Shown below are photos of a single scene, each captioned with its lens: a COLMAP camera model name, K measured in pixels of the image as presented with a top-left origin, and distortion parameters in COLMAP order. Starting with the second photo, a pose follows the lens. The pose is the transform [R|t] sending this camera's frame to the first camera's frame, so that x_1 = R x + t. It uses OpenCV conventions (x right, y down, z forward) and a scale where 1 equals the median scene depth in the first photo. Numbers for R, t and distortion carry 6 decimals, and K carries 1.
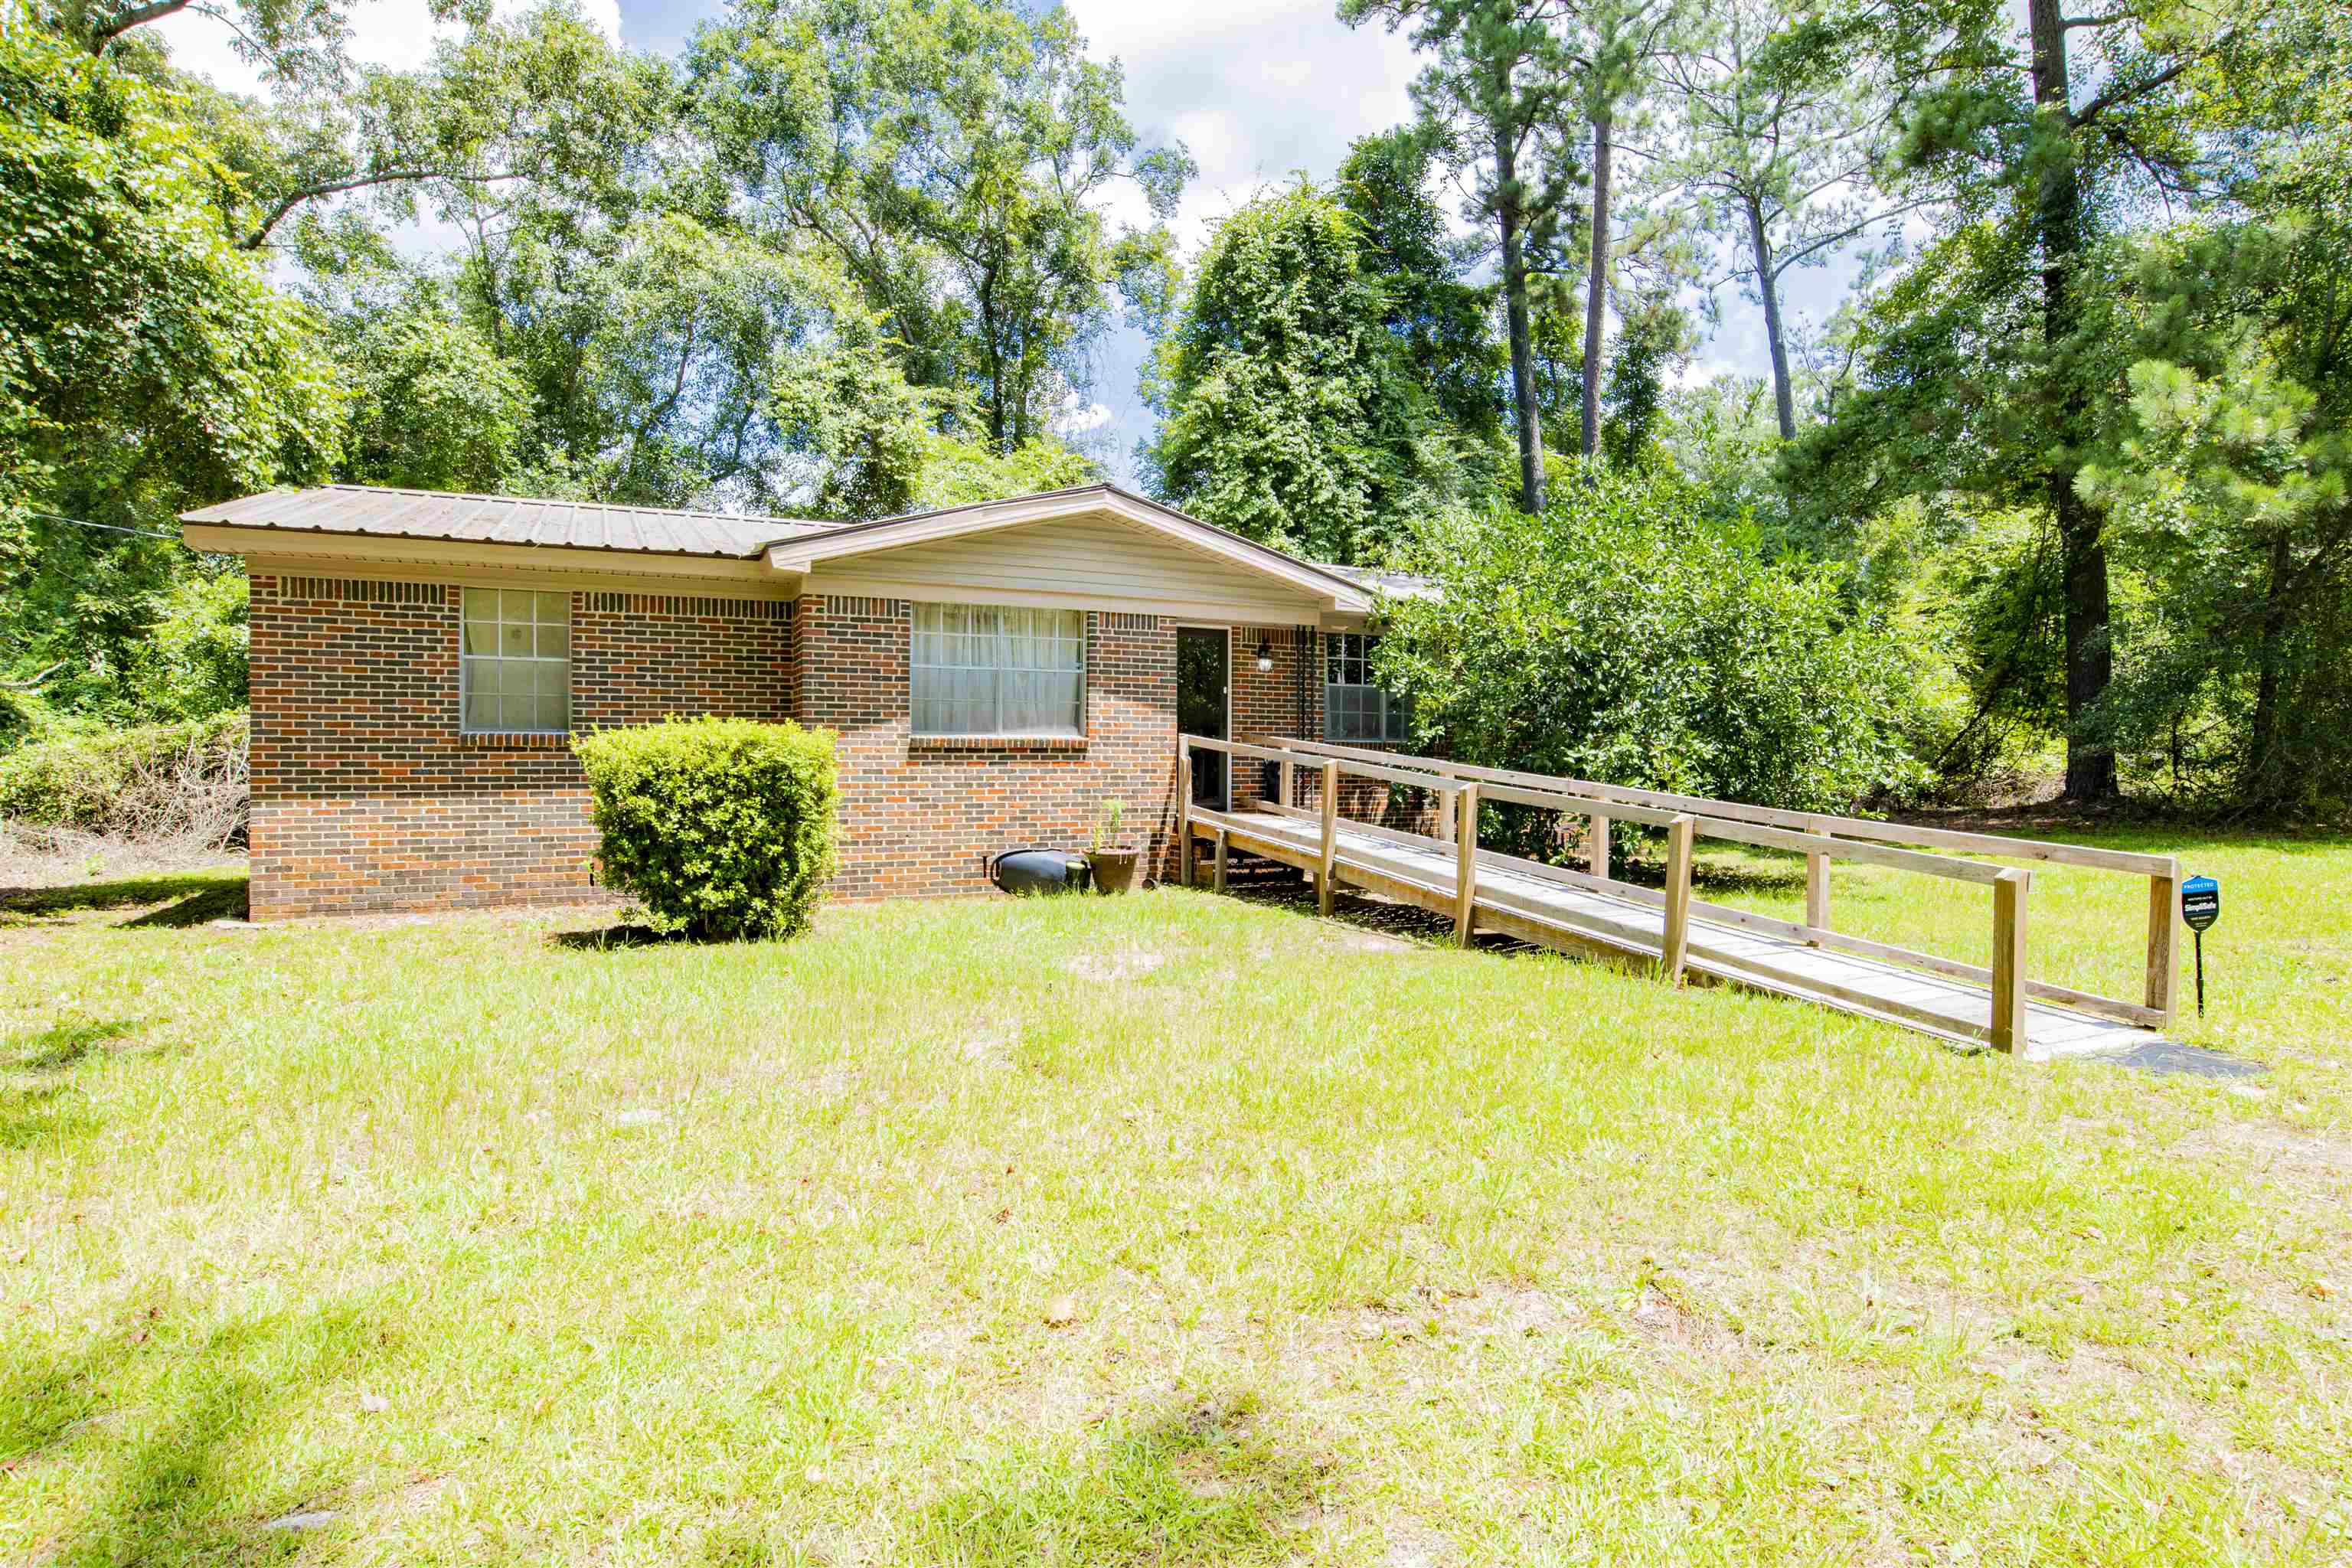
lens RADIAL K [[1210.8, 0, 1176.0], [0, 1210.8, 784.0], [0, 0, 1]] dist [-0.064495, 0.022092]
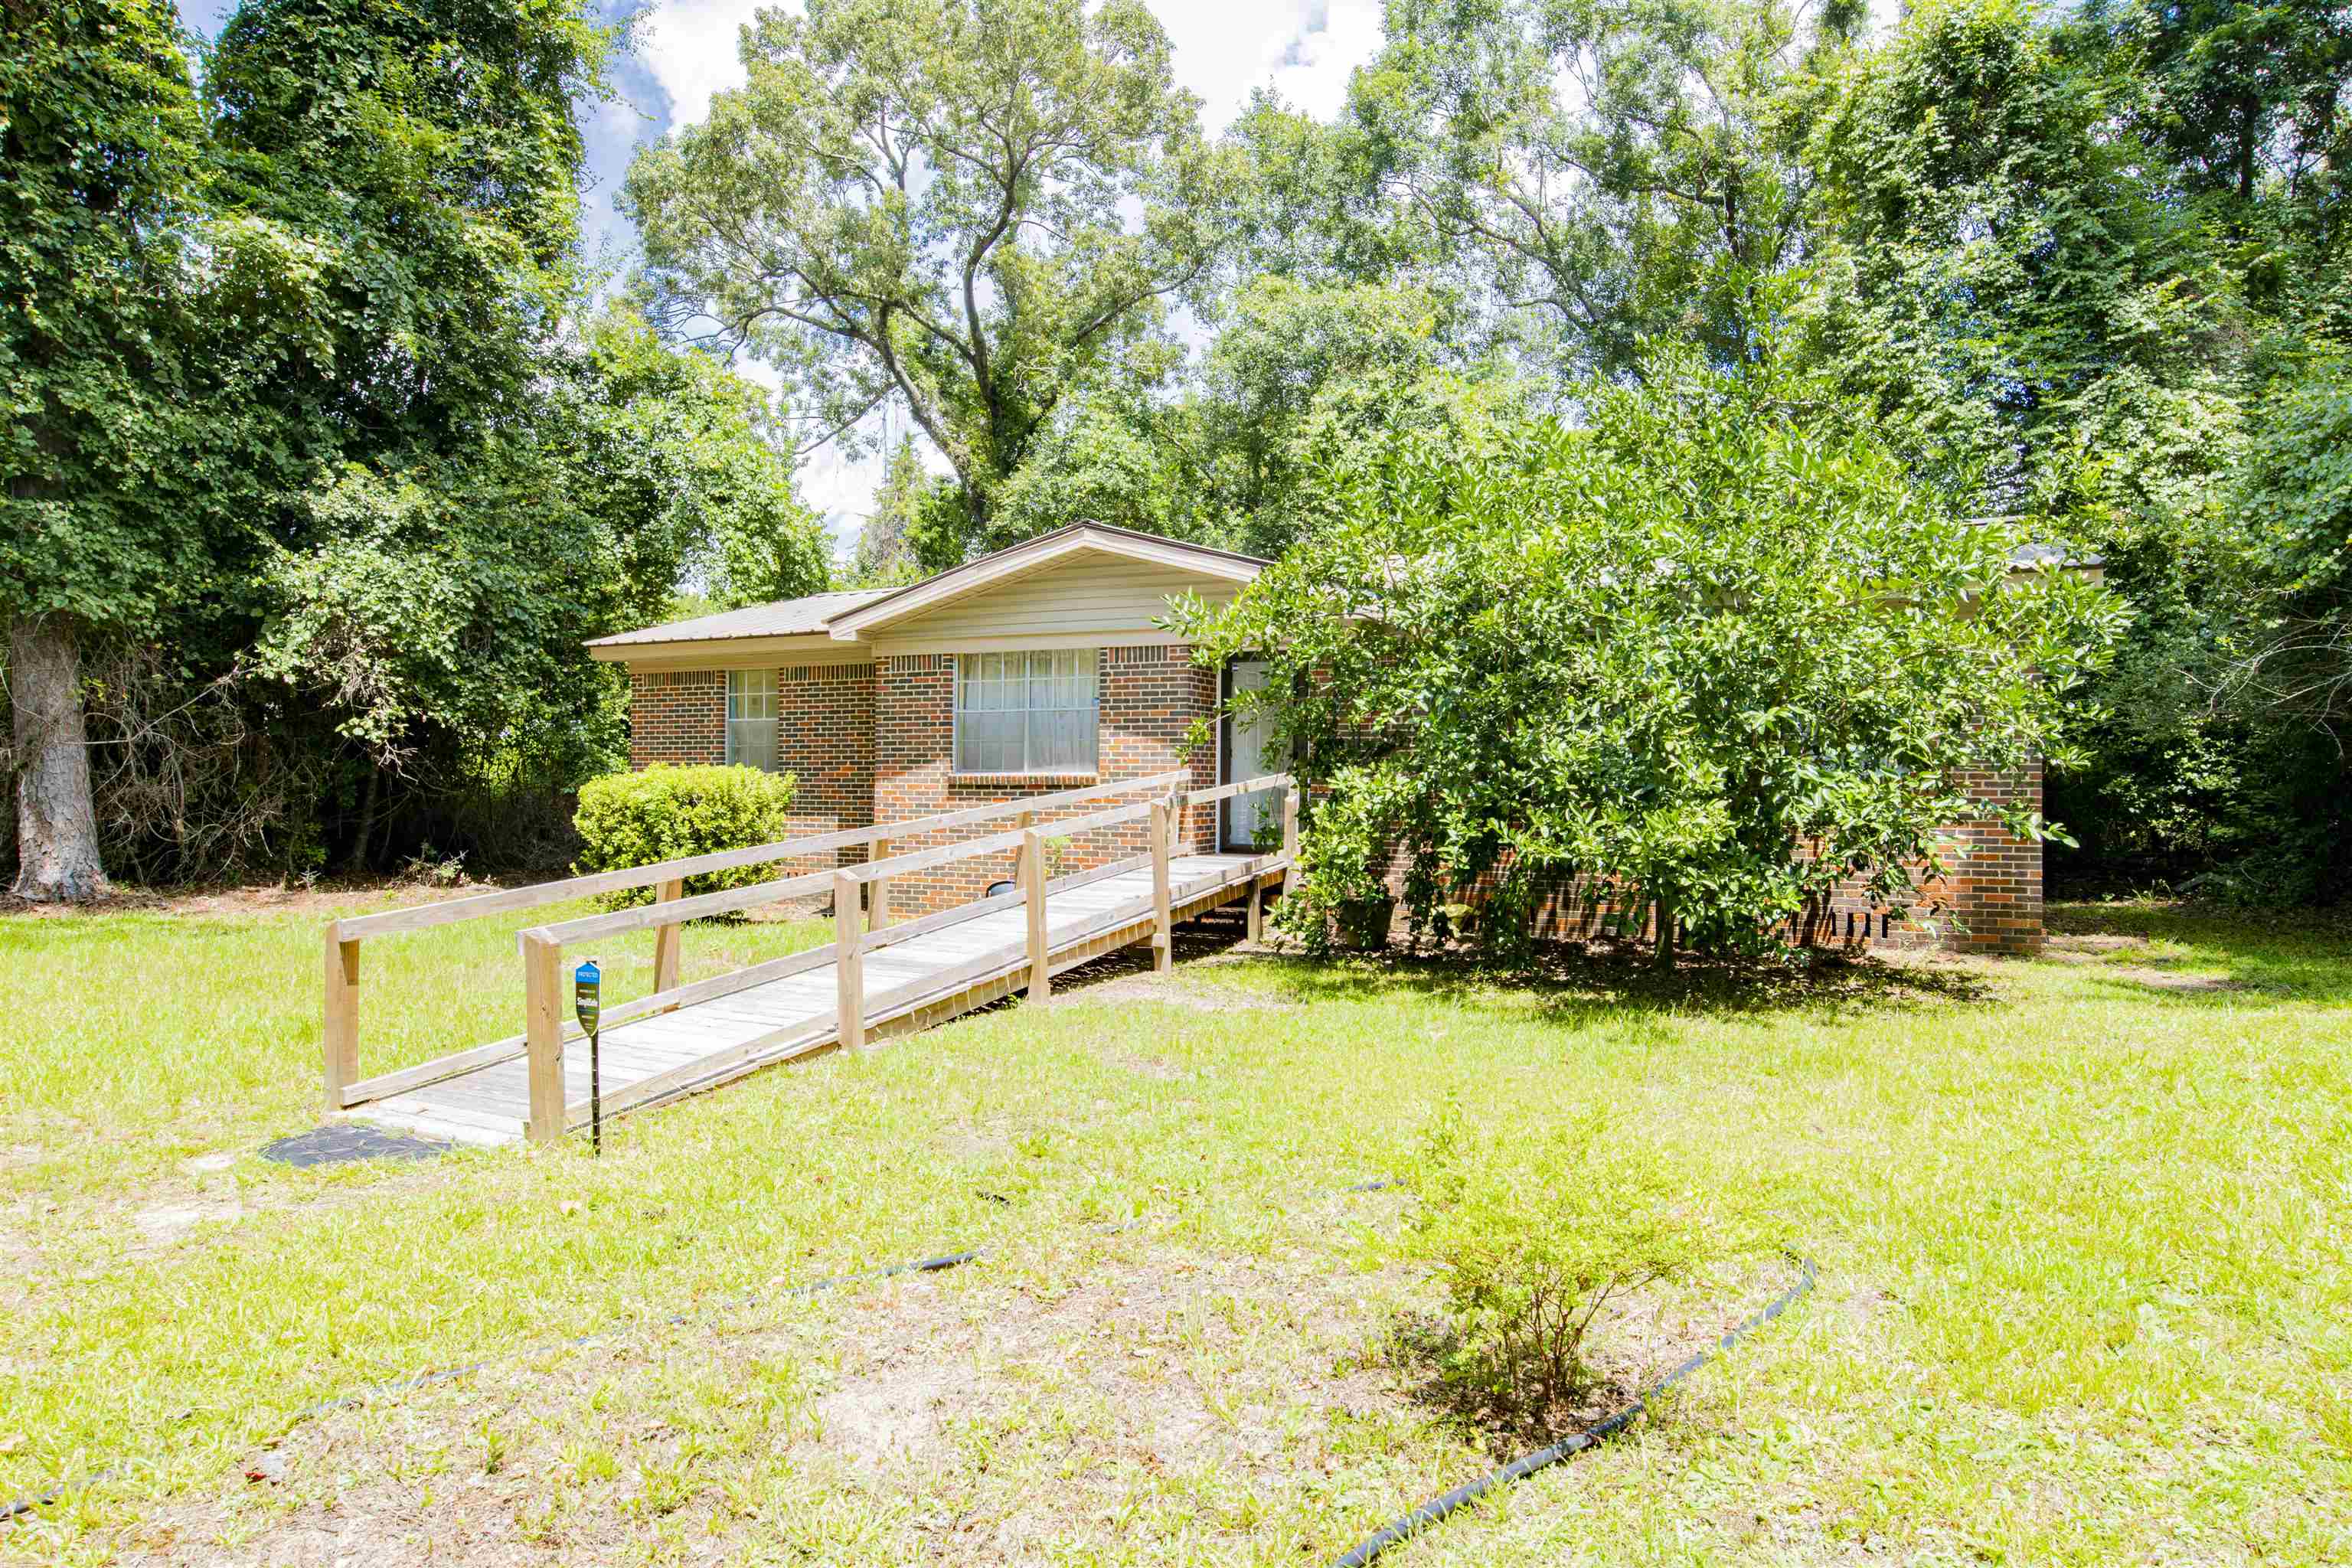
lens RADIAL K [[1342.9, 0, 1157.4], [0, 1342.9, 777.8], [0, 0, 1]] dist [-0.061890, 0.026790]
pose [[0.636062, -0.003247, -0.771631, 0.788619], [-0.017160, 0.999684, -0.018353, -0.015333], [0.771447, 0.024915, 0.635806, 0.321755]]
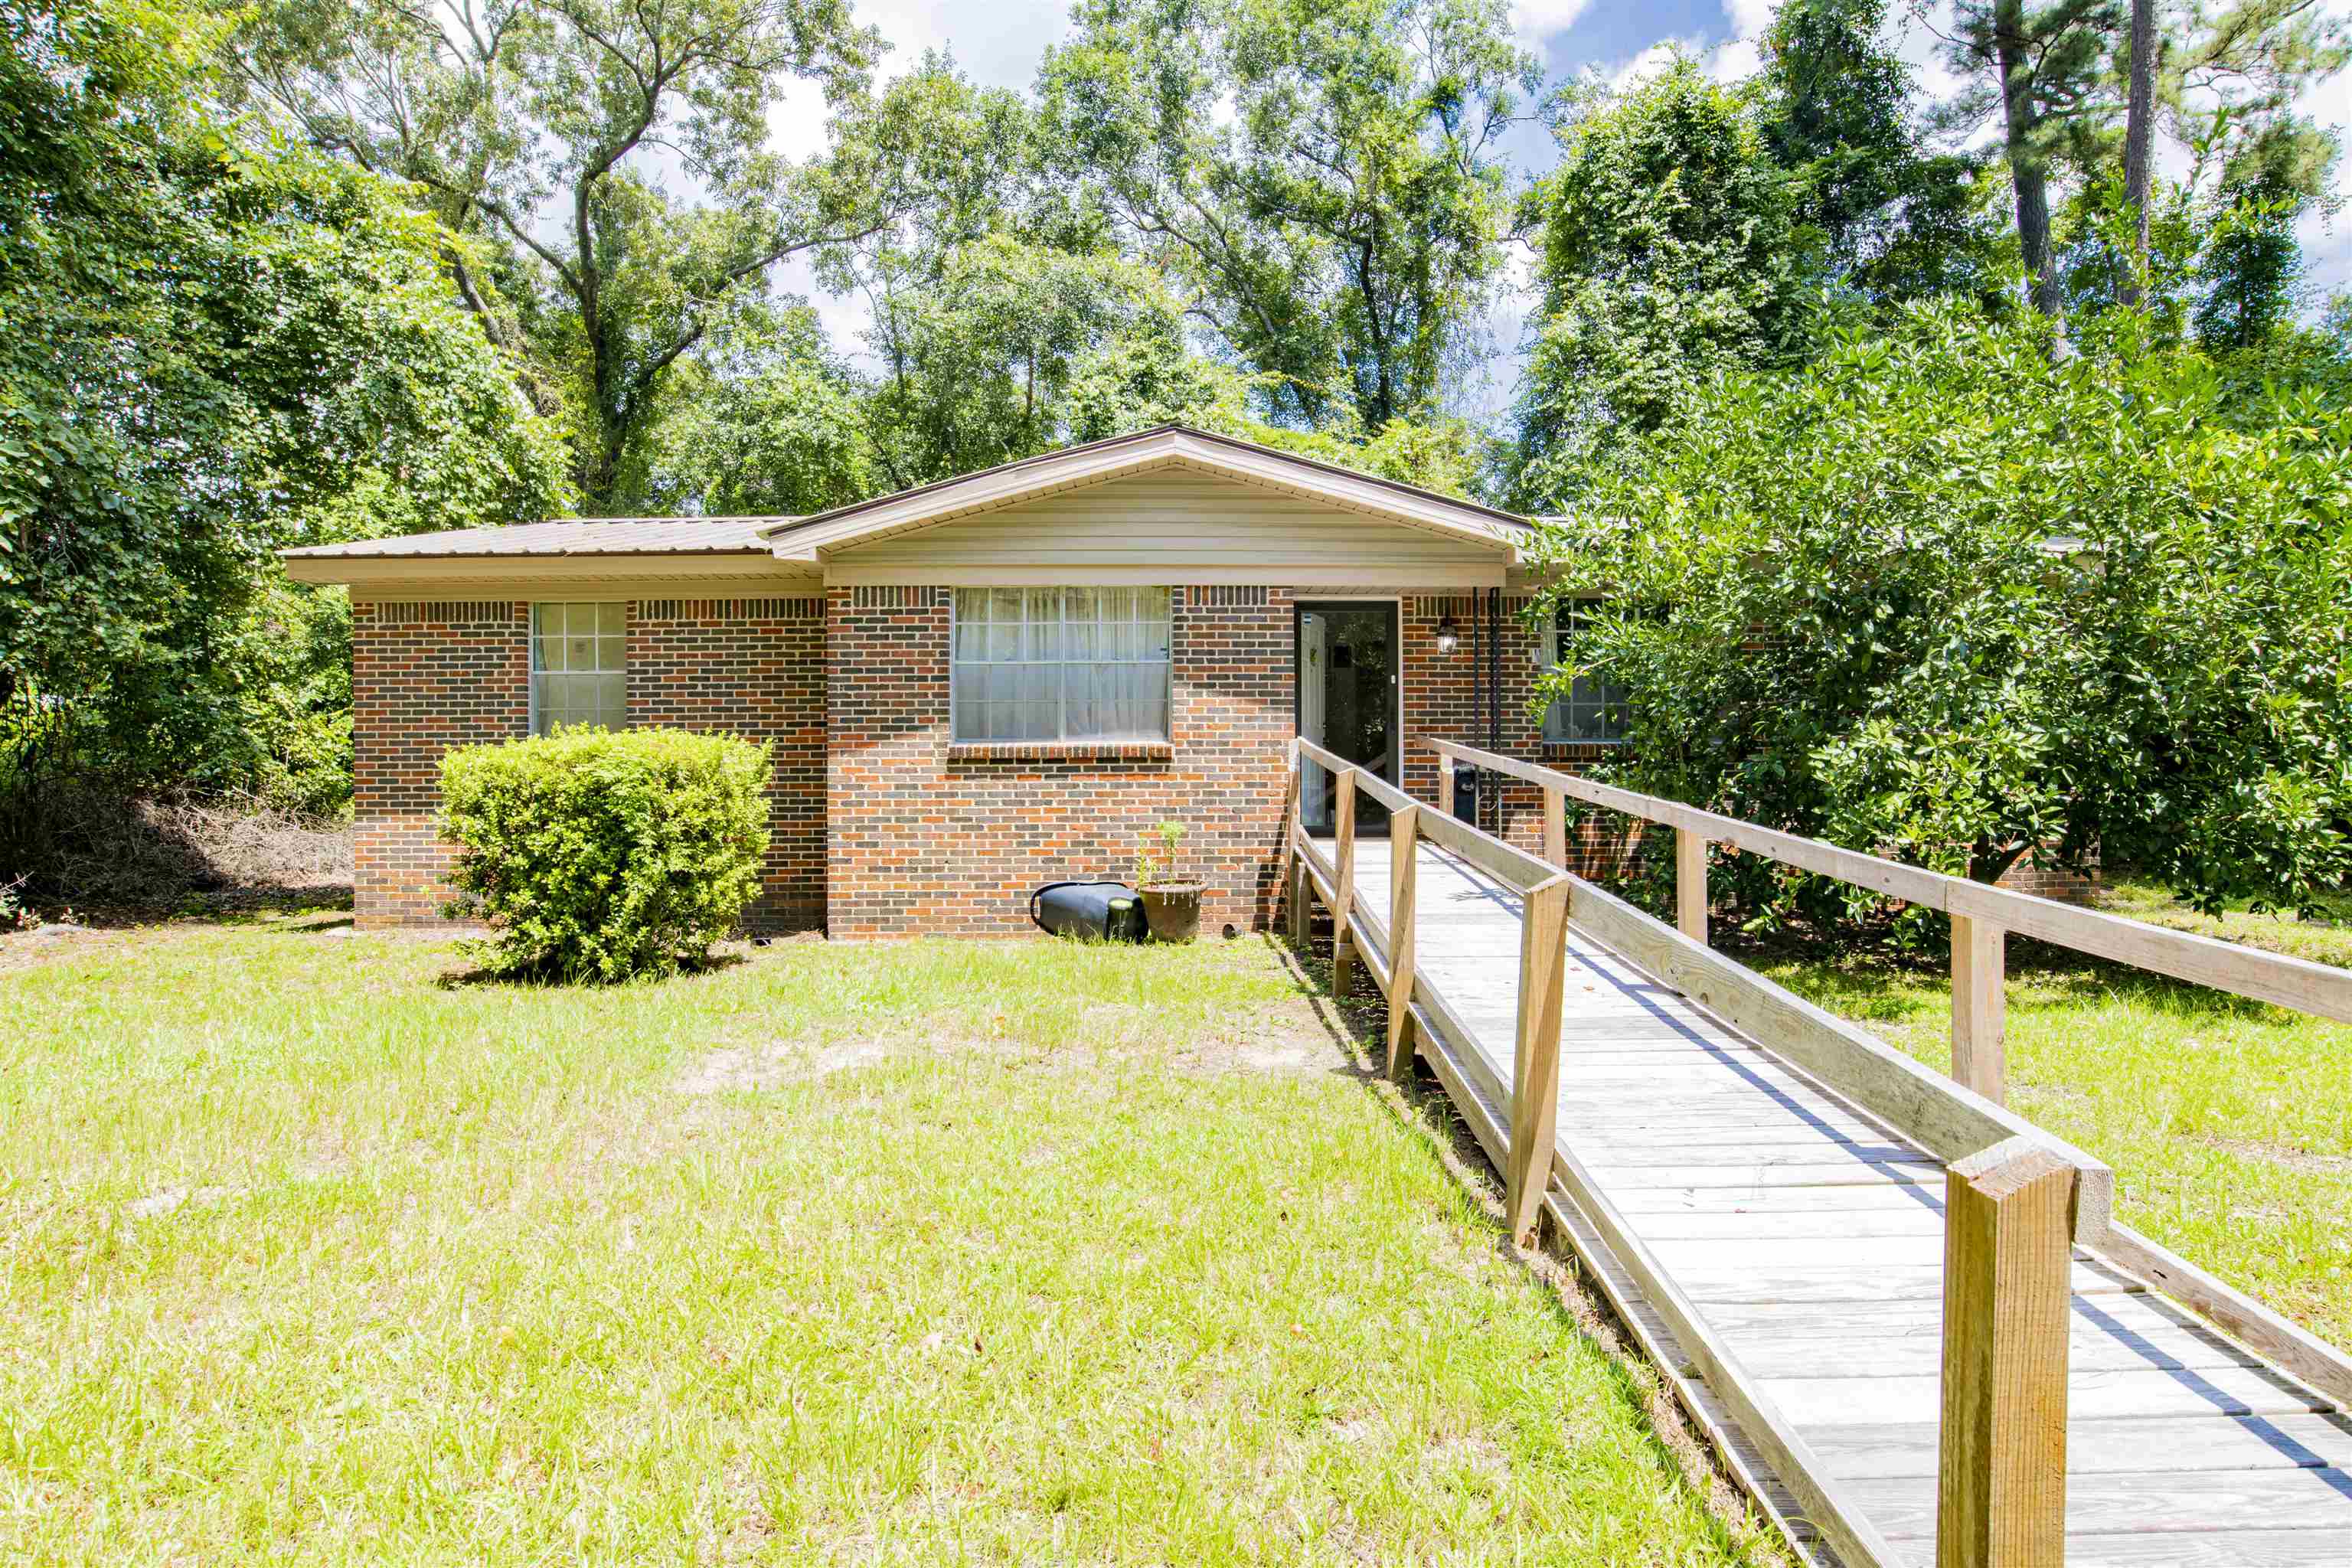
lens RADIAL K [[1210.8, 0, 1176.0], [0, 1210.8, 784.0], [0, 0, 1]] dist [-0.064495, 0.022092]
pose [[0.908382, -0.003845, -0.418124, 0.256029], [-0.000653, 0.999943, -0.010616, -0.002995], [0.418141, 0.009916, 0.908328, 0.265255]]
